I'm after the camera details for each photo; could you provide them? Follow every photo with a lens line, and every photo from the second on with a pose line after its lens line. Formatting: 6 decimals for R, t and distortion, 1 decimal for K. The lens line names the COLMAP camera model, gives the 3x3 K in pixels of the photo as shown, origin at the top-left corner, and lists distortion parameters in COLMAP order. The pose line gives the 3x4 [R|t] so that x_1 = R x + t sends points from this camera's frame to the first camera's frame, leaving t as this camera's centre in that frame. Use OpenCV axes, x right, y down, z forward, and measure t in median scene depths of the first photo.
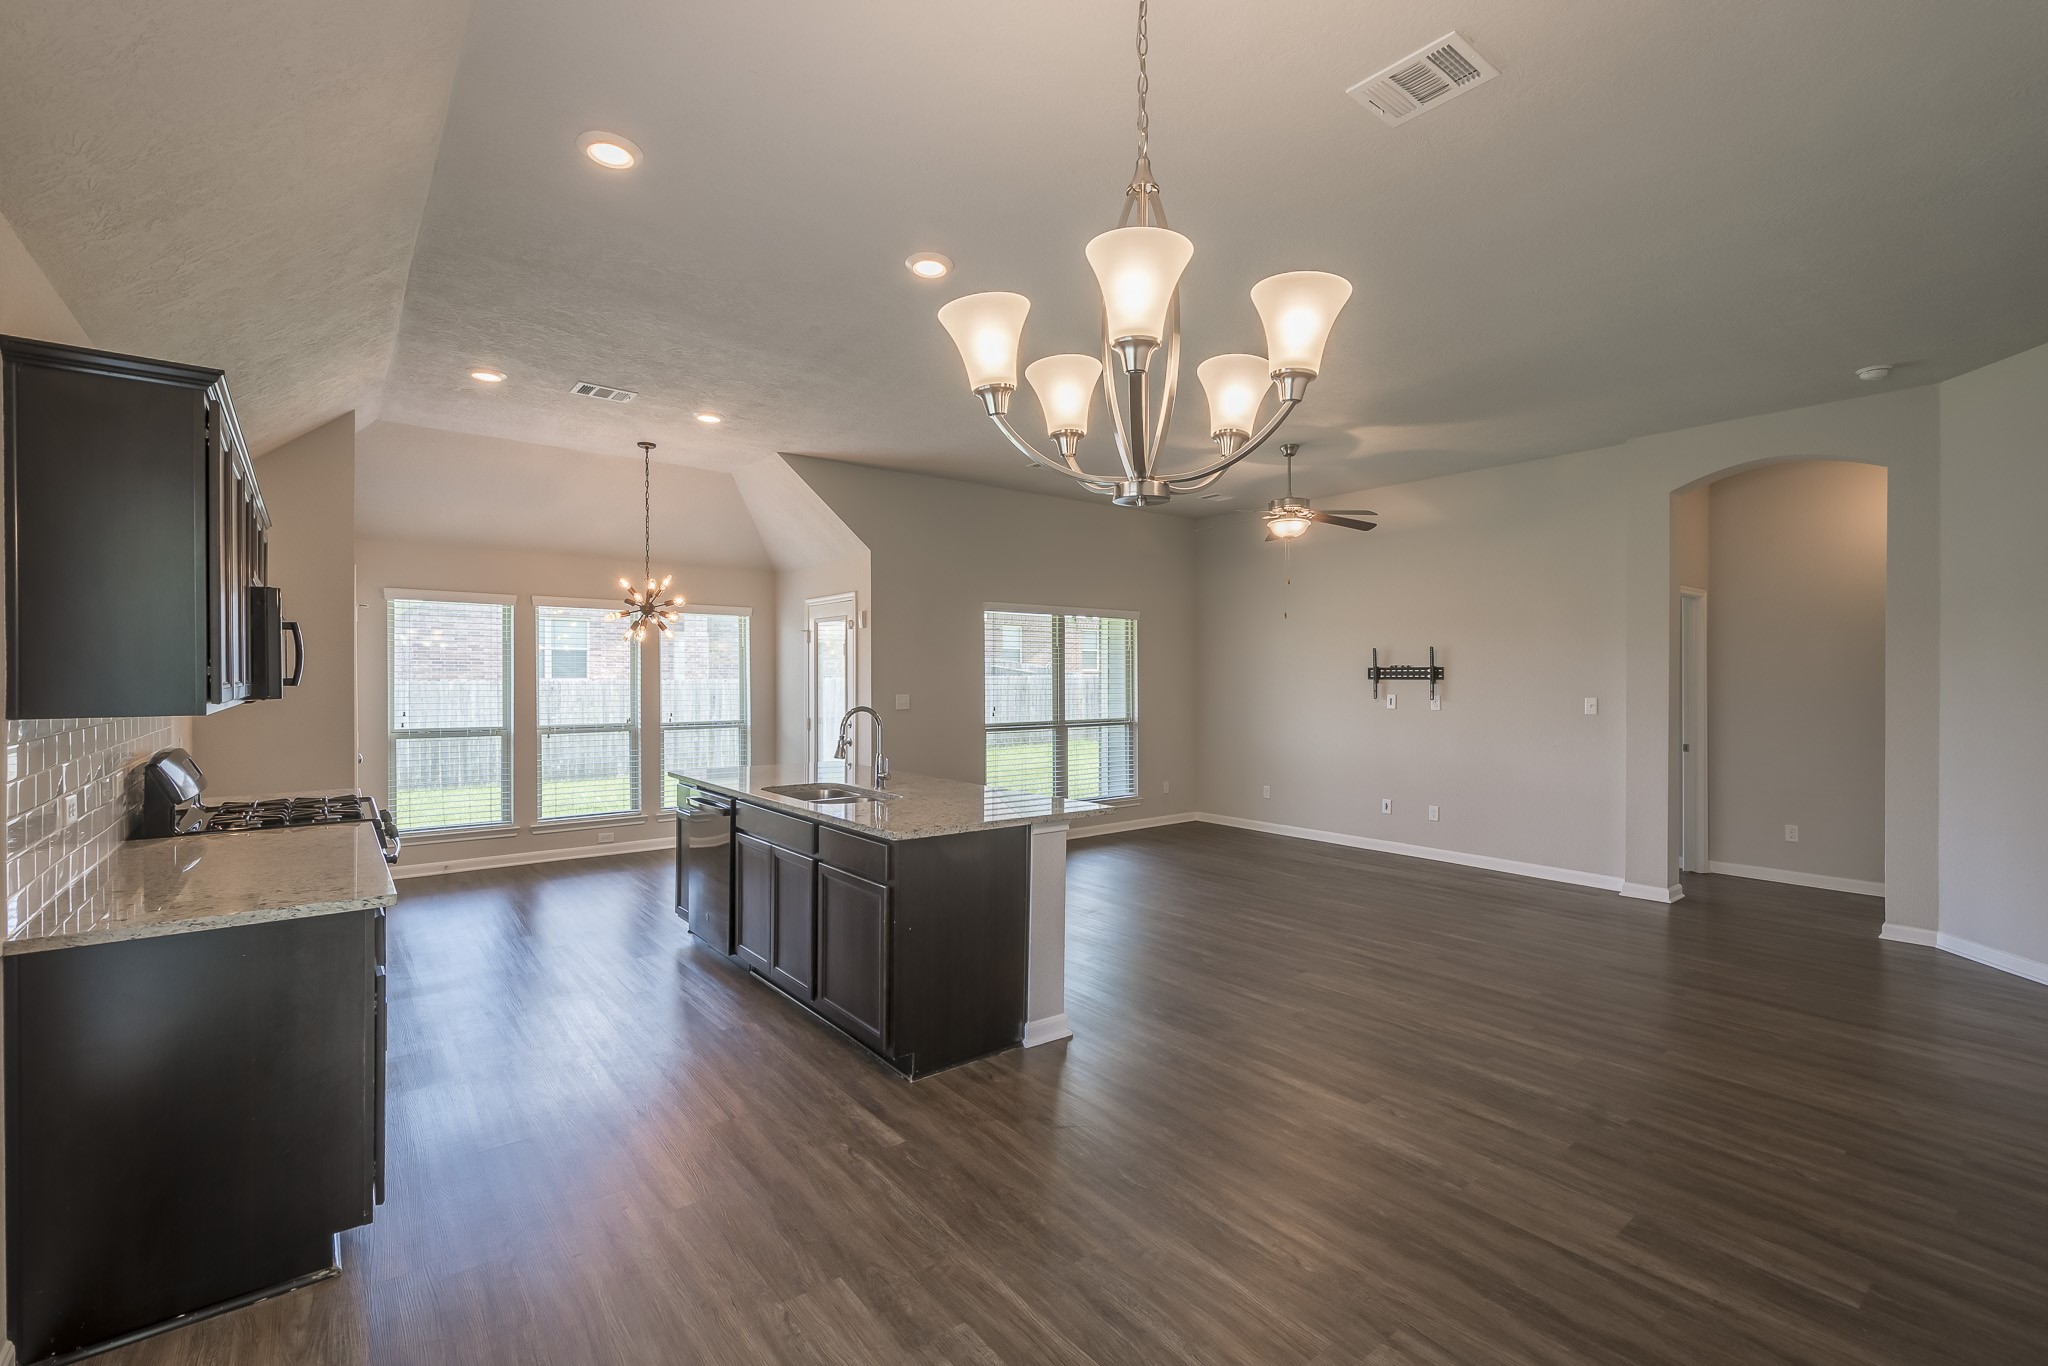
lens RADIAL K [[902.9, 0, 1033.0], [0, 902.9, 683.4], [0, 0, 1]] dist [0.011664, -0.000041]
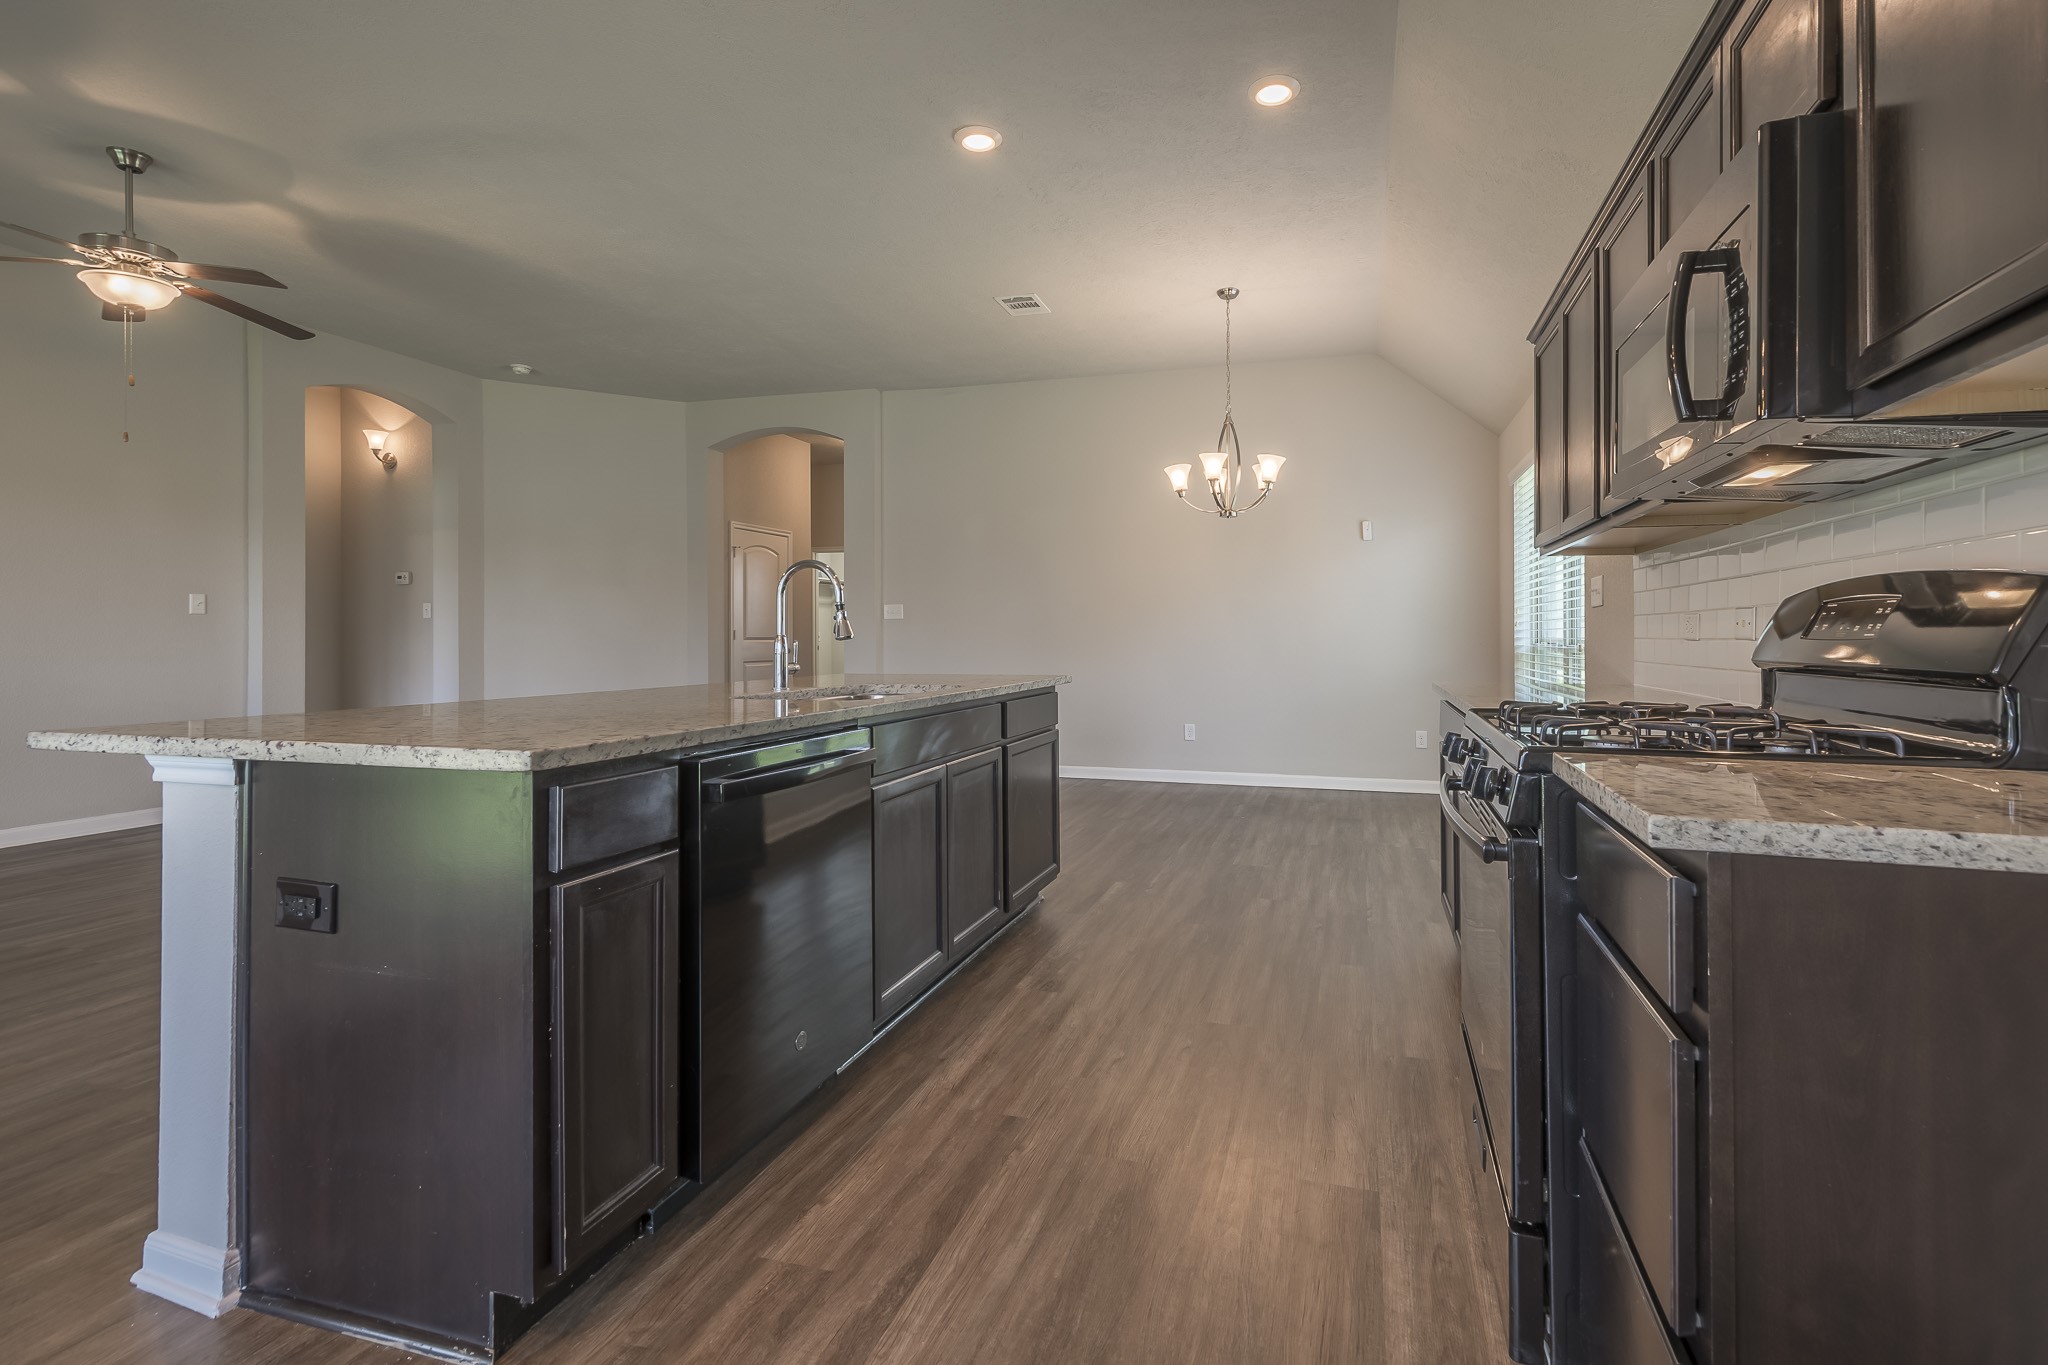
lens RADIAL K [[916.9, 0, 1111.1], [0, 916.9, 632.2], [0, 0, 1]] dist [0.003003, 0.000099]
pose [[-0.596059, 0.001503, 0.802939, -0.570014], [0.005678, 0.999981, 0.002343, 0.054118], [-0.802920, 0.005956, -0.596056, 0.831956]]
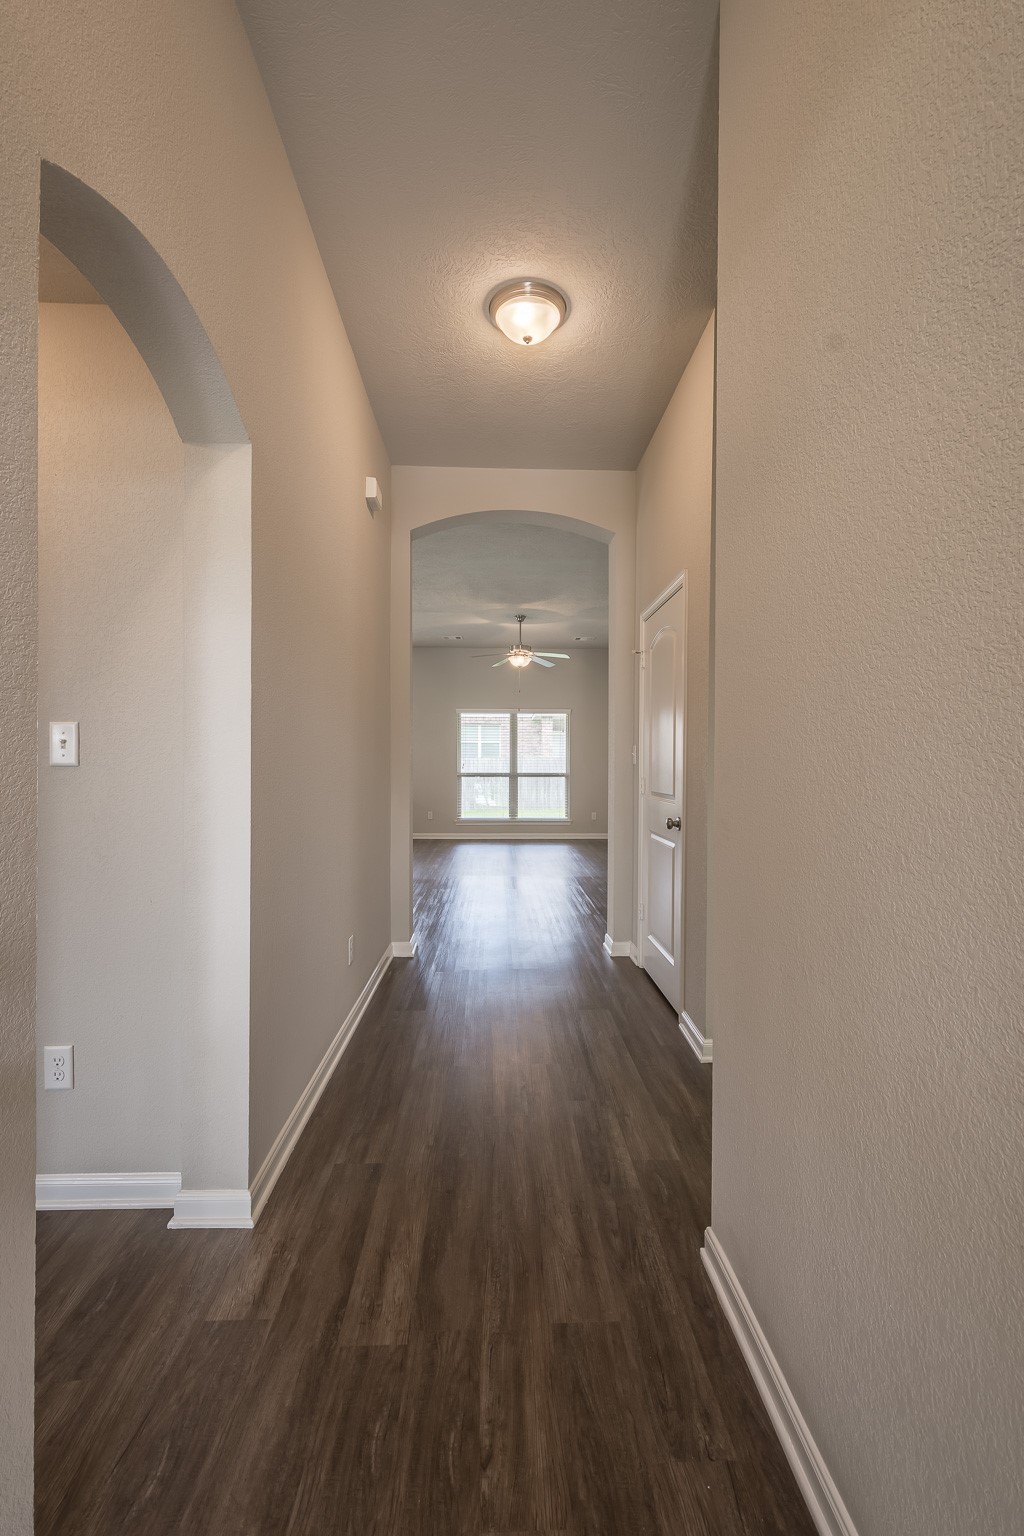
lens RADIAL K [[666.6, 0, 512.0], [0, 666.6, 768.0], [0, 0, 1]] dist [0.002426, -0.000269]
pose [[0.799953, 0.003514, -0.600053, 1.059311], [-0.007809, 0.999959, -0.004555, 0.049209], [0.600012, 0.008330, 0.799947, -0.074700]]
